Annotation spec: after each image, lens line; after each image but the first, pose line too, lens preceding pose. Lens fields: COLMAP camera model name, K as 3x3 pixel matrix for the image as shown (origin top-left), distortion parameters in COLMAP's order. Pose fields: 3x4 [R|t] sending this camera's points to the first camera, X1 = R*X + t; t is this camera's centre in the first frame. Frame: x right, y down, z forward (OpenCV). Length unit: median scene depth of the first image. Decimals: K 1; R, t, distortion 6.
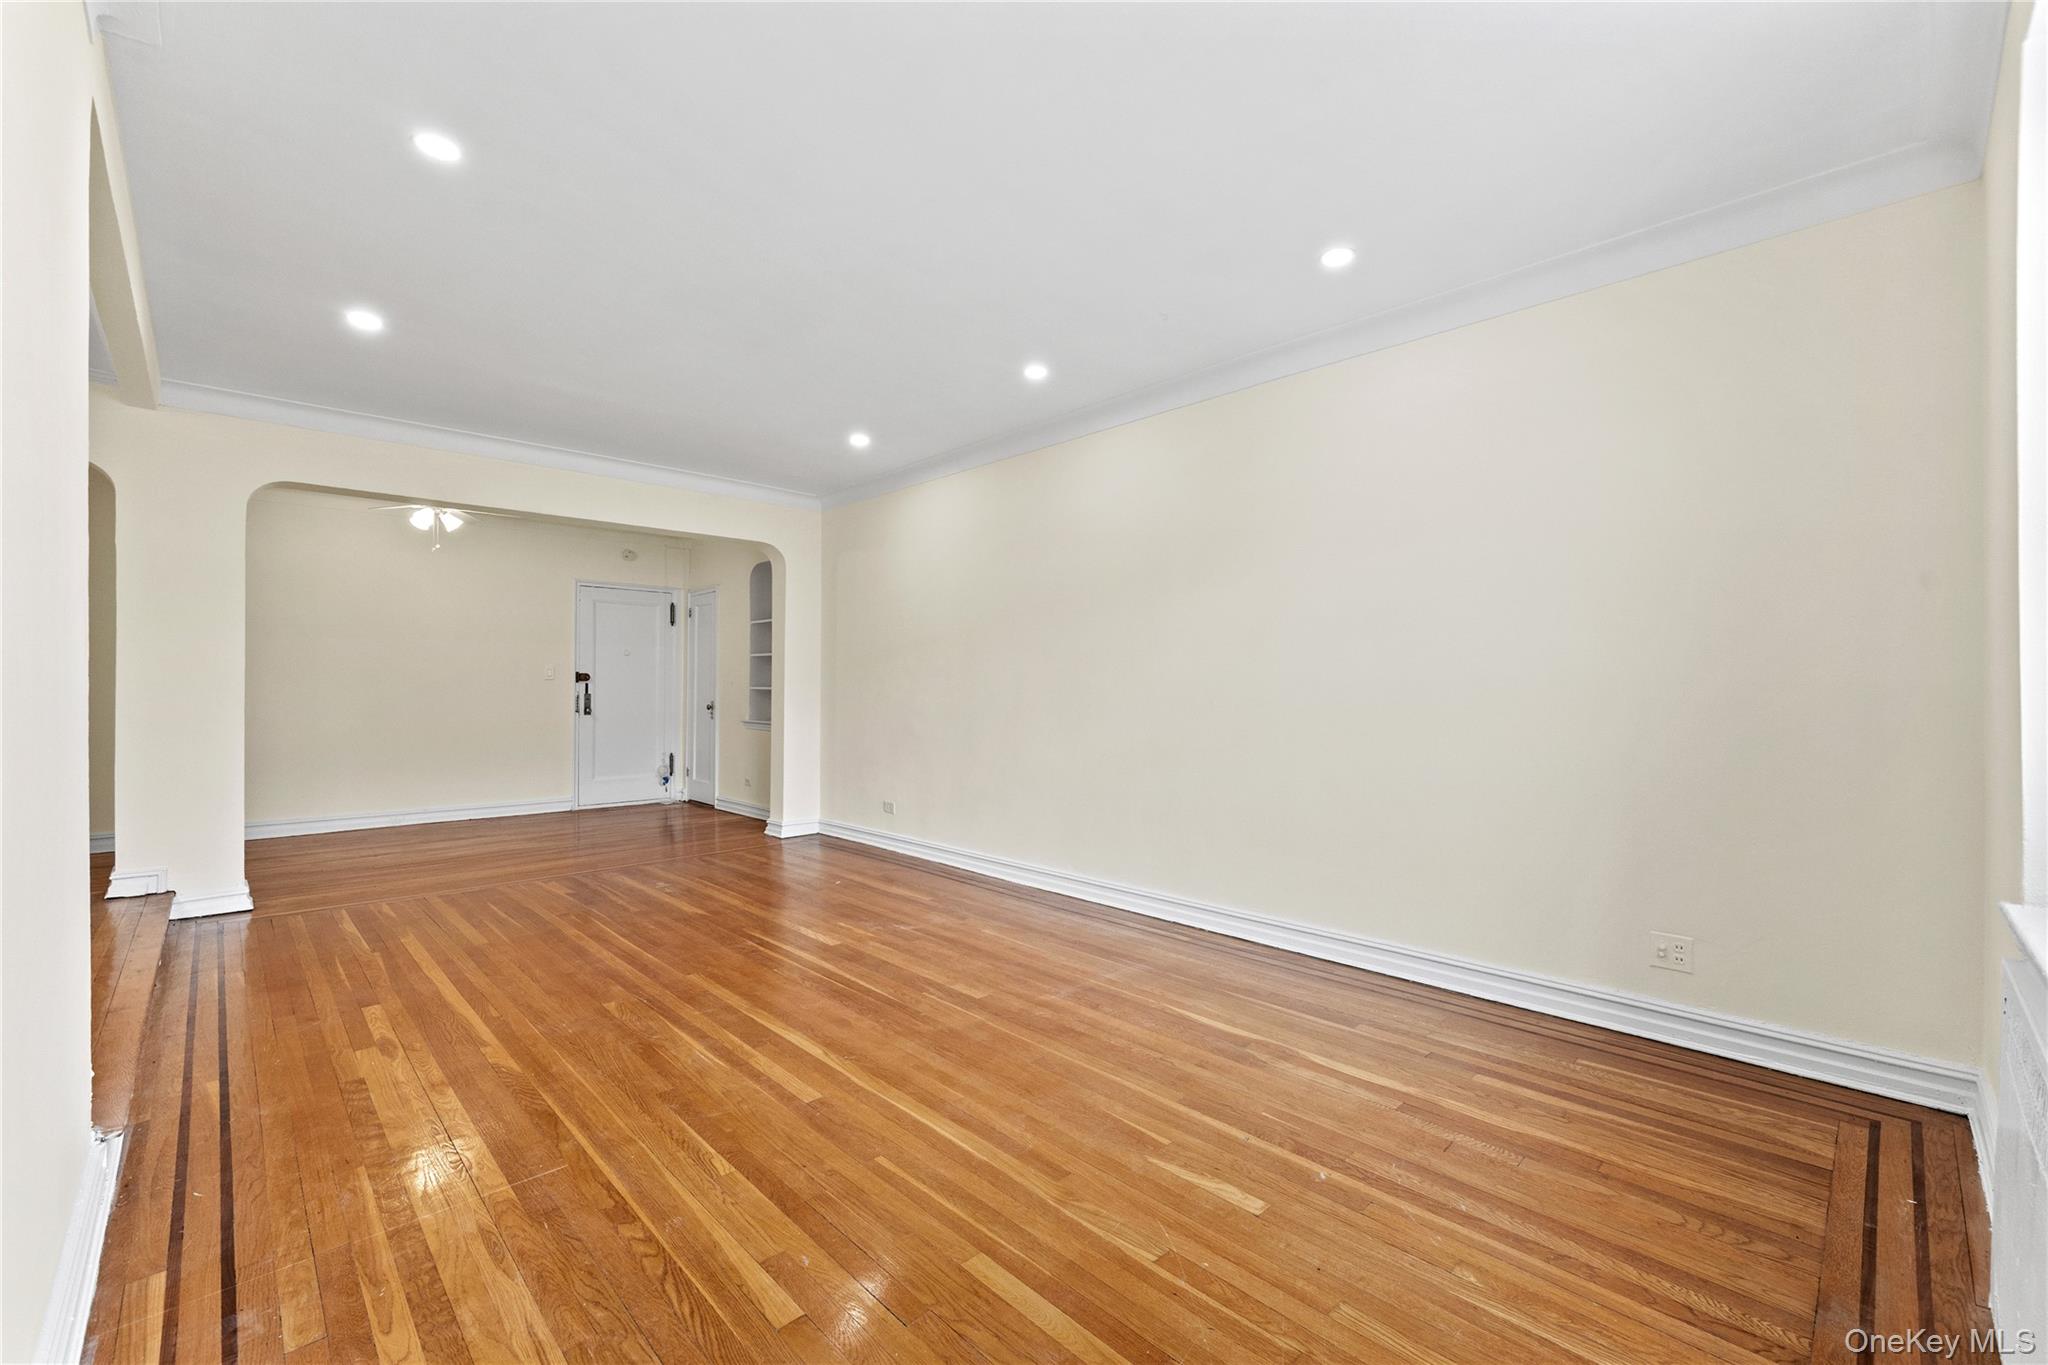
lens RADIAL K [[838.7, 0, 1001.0], [0, 838.7, 692.2], [0, 0, 1]] dist [-0.003494, 0.000044]
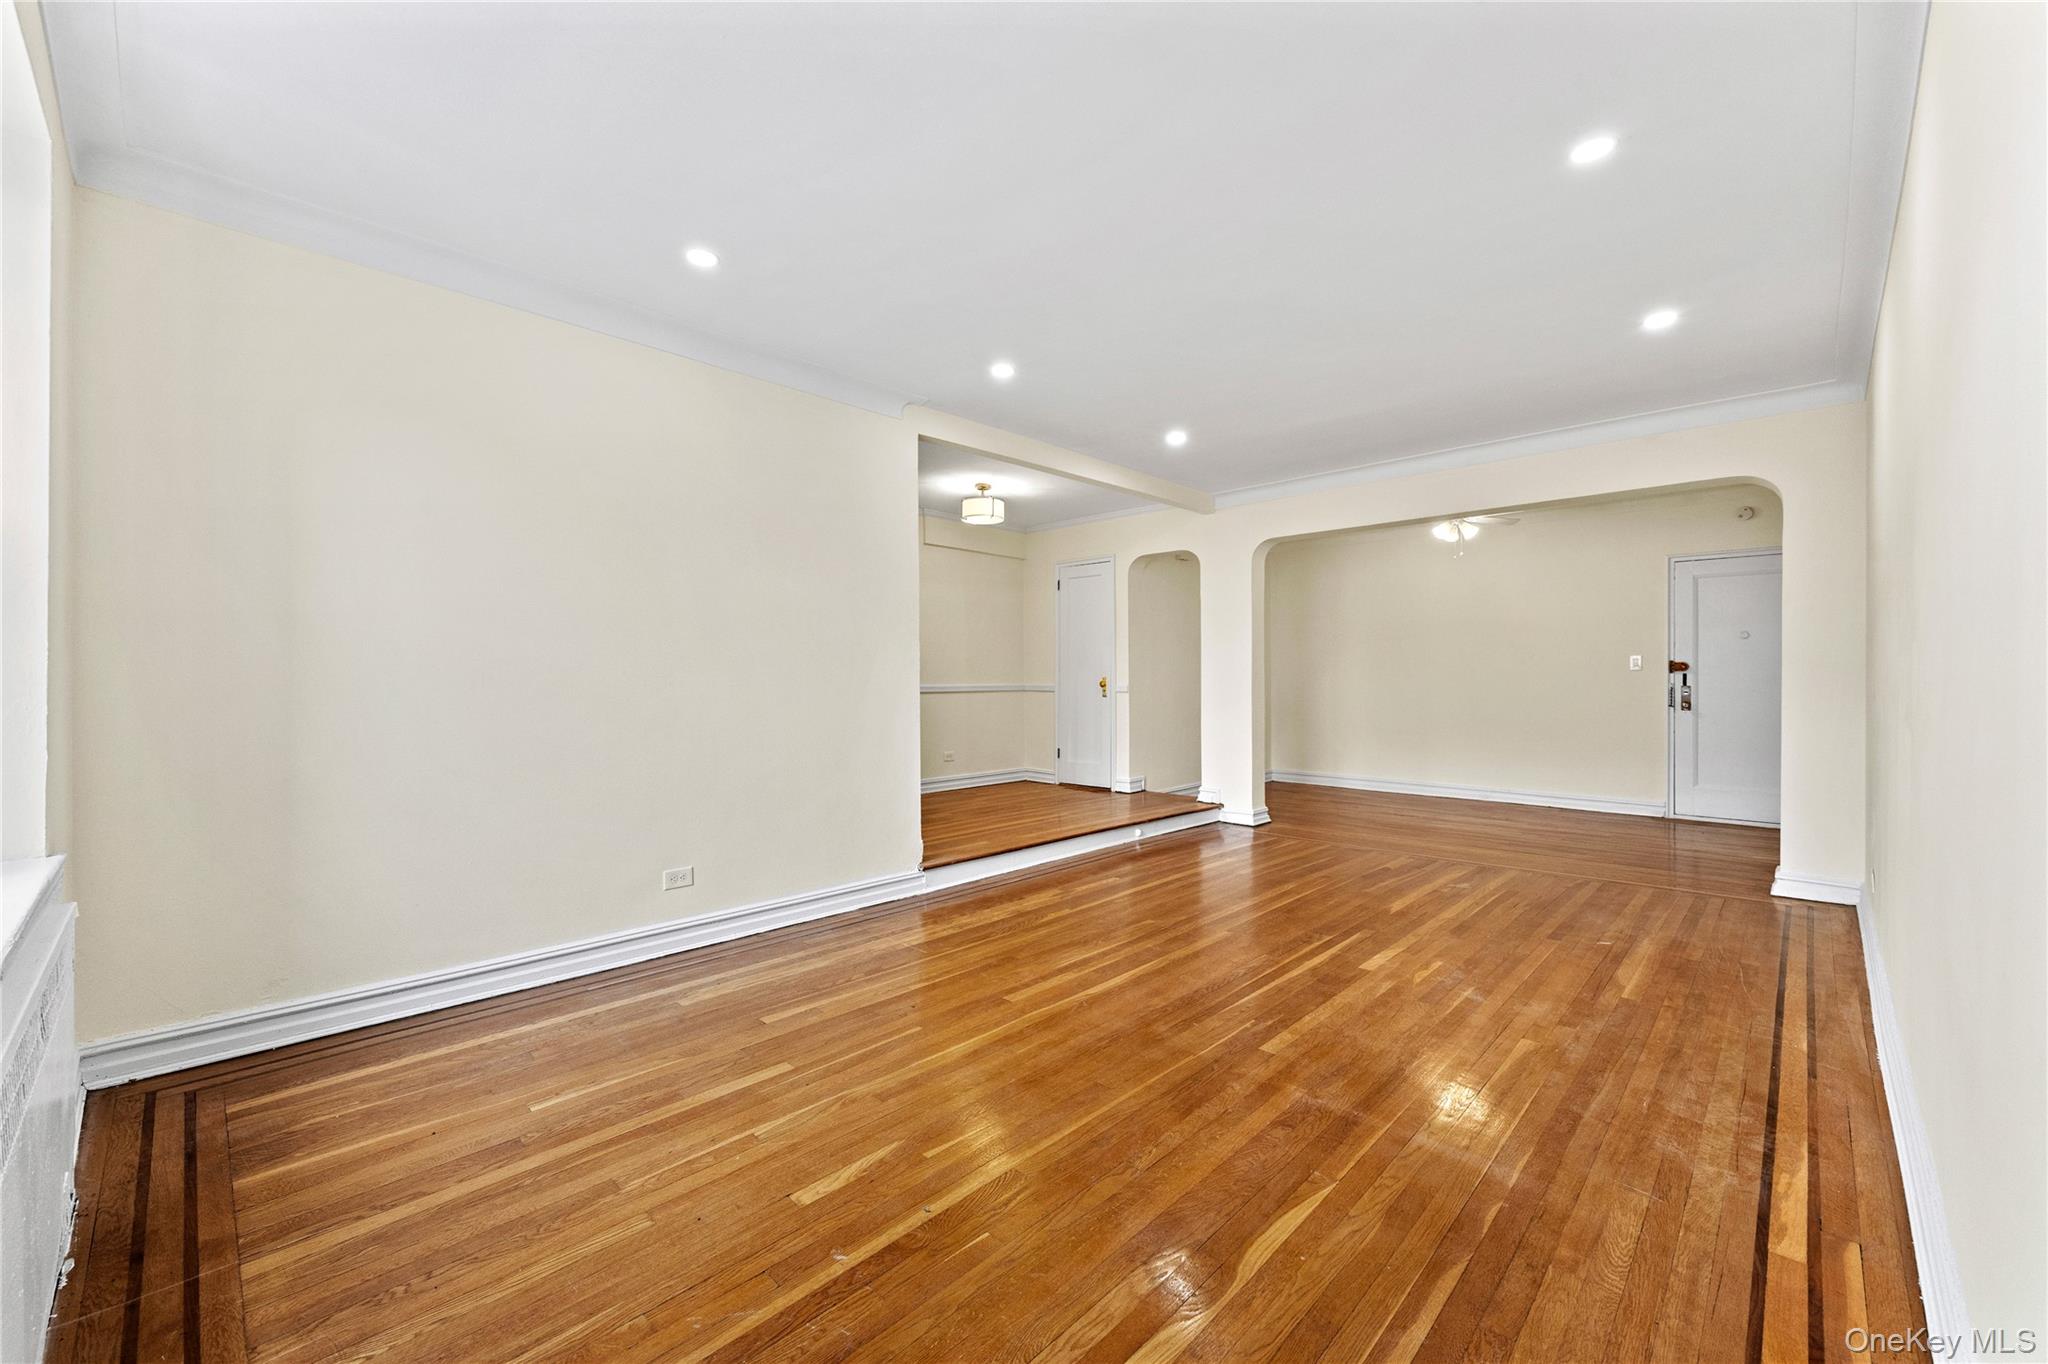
lens RADIAL K [[797.6, 0, 1029.1], [0, 797.6, 677.2], [0, 0, 1]] dist [-0.000463, 0.000430]
pose [[0.063328, -0.004316, -0.997983, 0.657896], [-0.002110, 0.999988, -0.004458, -0.003789], [0.997991, 0.002388, 0.063318, 0.620952]]
